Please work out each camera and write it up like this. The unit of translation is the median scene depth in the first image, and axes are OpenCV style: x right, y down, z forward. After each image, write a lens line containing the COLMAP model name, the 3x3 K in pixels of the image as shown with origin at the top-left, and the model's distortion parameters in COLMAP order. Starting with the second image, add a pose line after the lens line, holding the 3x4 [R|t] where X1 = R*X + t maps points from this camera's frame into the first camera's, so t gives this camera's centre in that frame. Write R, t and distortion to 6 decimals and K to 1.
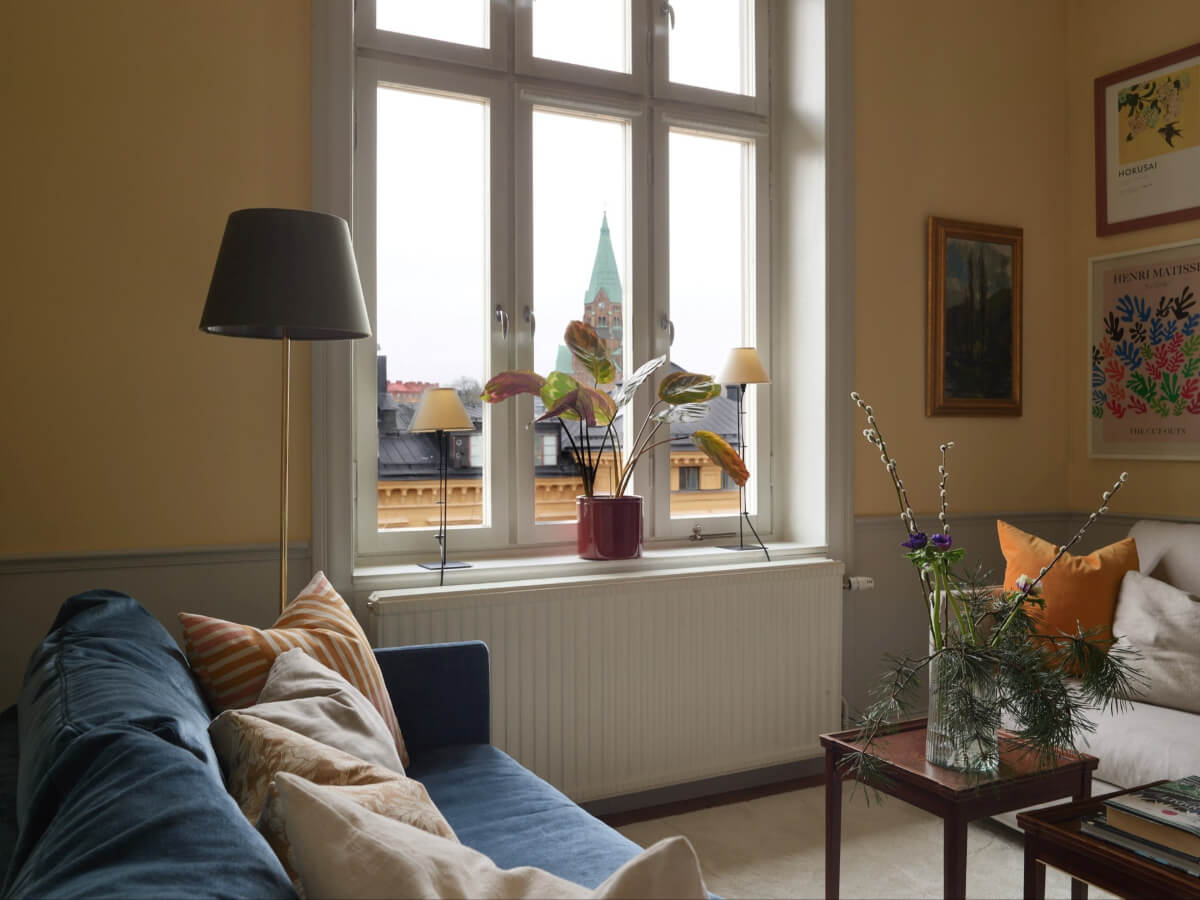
lens RADIAL K [[1040.3, 0, 598.8], [0, 1040.3, 446.9], [0, 0, 1]] dist [-0.029444, 0.001618]
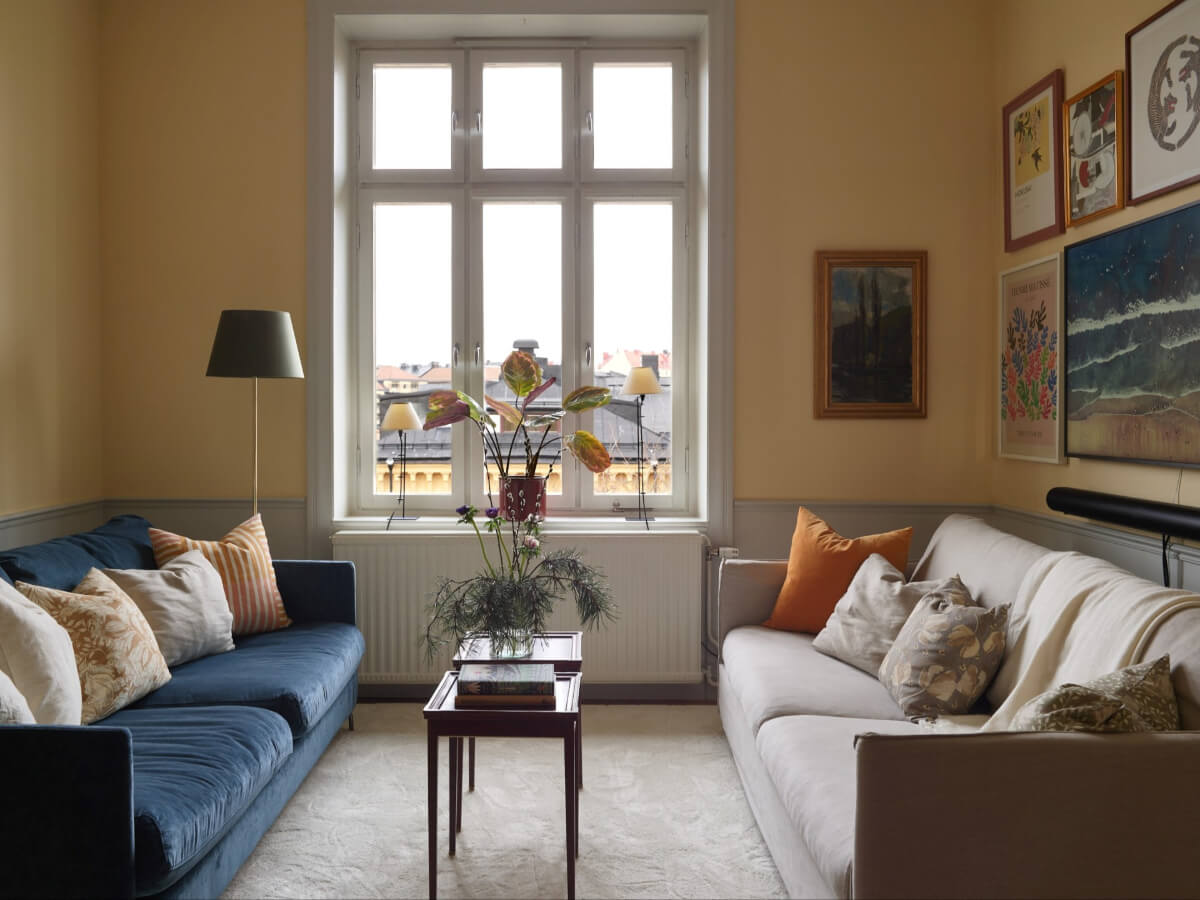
lens RADIAL K [[1040.3, 0, 567.1], [0, 1040.3, 423.3], [0, 0, 1]] dist [-0.029444, 0.001618]
pose [[0.882259, 0.009015, -0.470677, 0.623129], [-0.007315, 0.999958, 0.005440, -0.028284], [0.470707, -0.001357, 0.882289, -0.186871]]
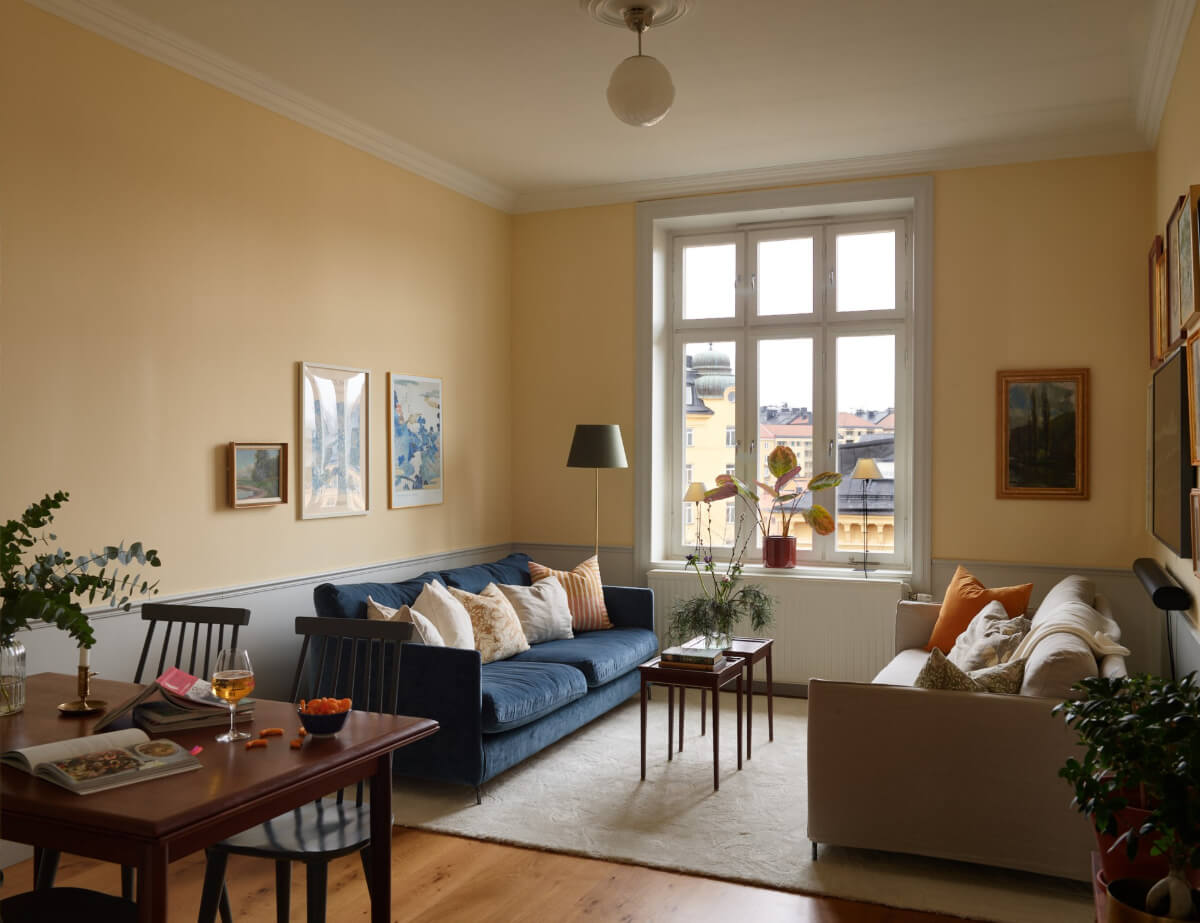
lens RADIAL K [[1068.8, 0, 600.2], [0, 1068.8, 455.1], [0, 0, 1]] dist [-0.021974, 0.018232]
pose [[0.627273, 0.003614, -0.778791, 1.182555], [-0.011102, 0.999929, -0.004303, -0.081108], [0.778721, 0.011345, 0.627268, -0.467545]]
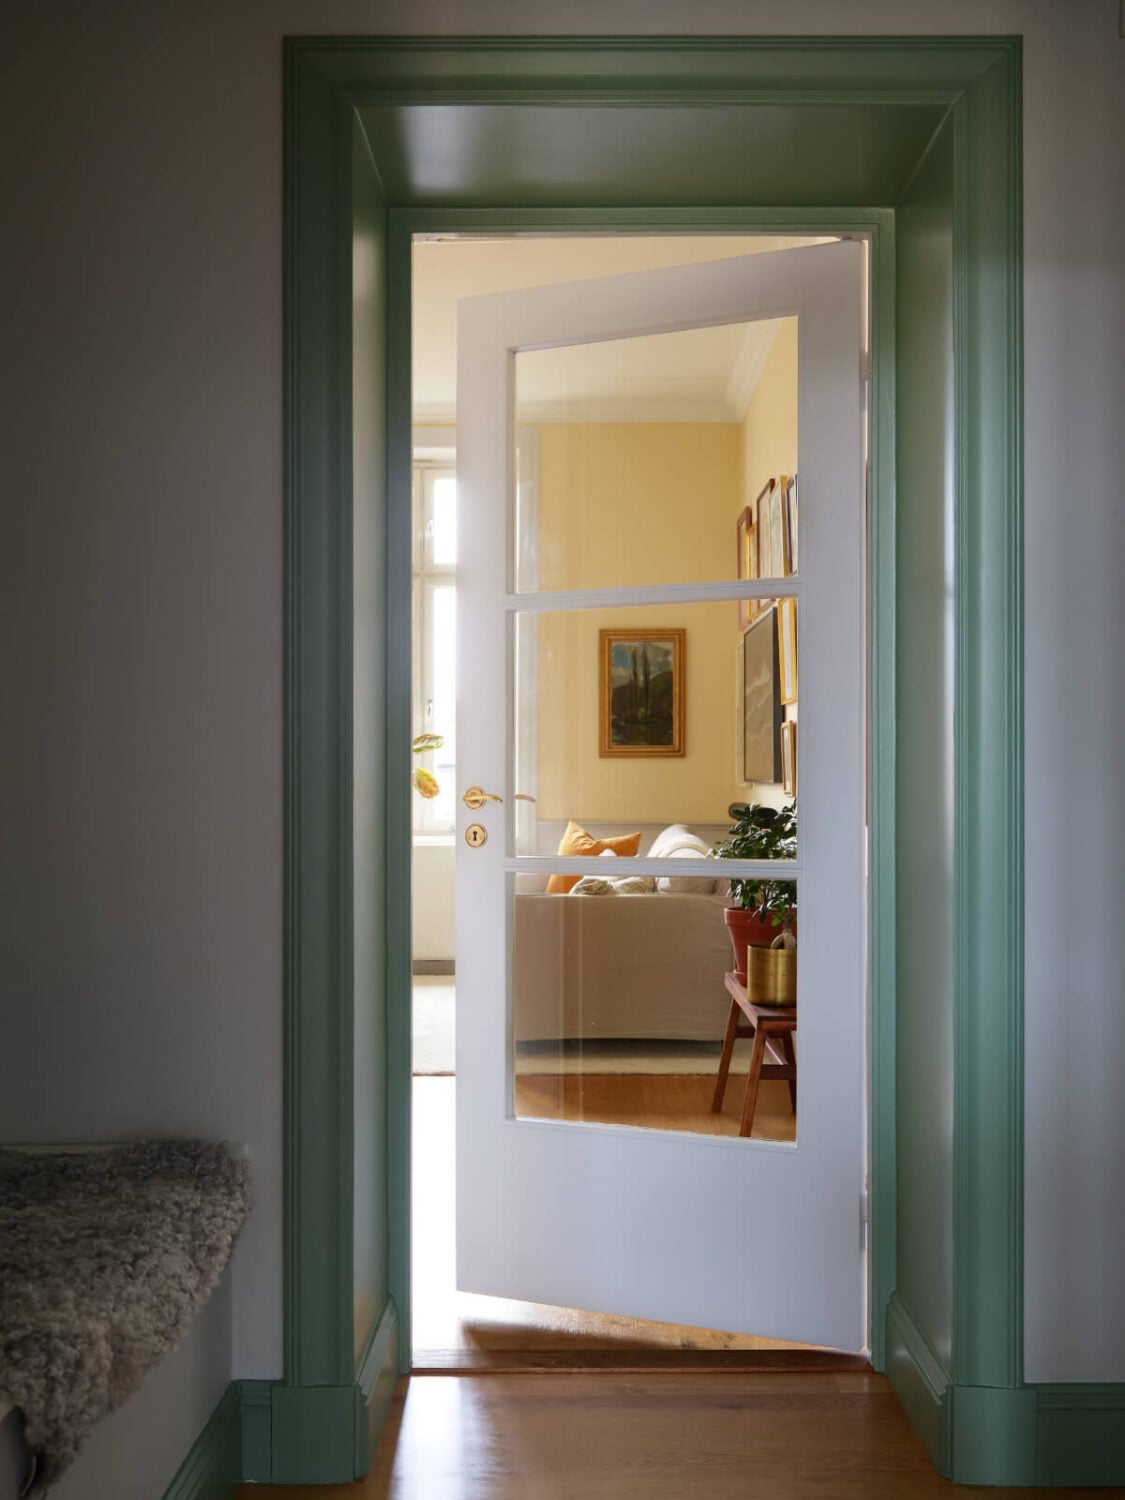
lens RADIAL K [[1601.0, 0, 565.2], [0, 1601.0, 756.9], [0, 0, 1]] dist [-0.007729, 0.000000]
pose [[0.878191, -0.002488, -0.478304, 1.407485], [-0.005646, 0.999863, -0.015567, 0.006945], [0.478277, 0.016371, 0.878056, -1.122089]]
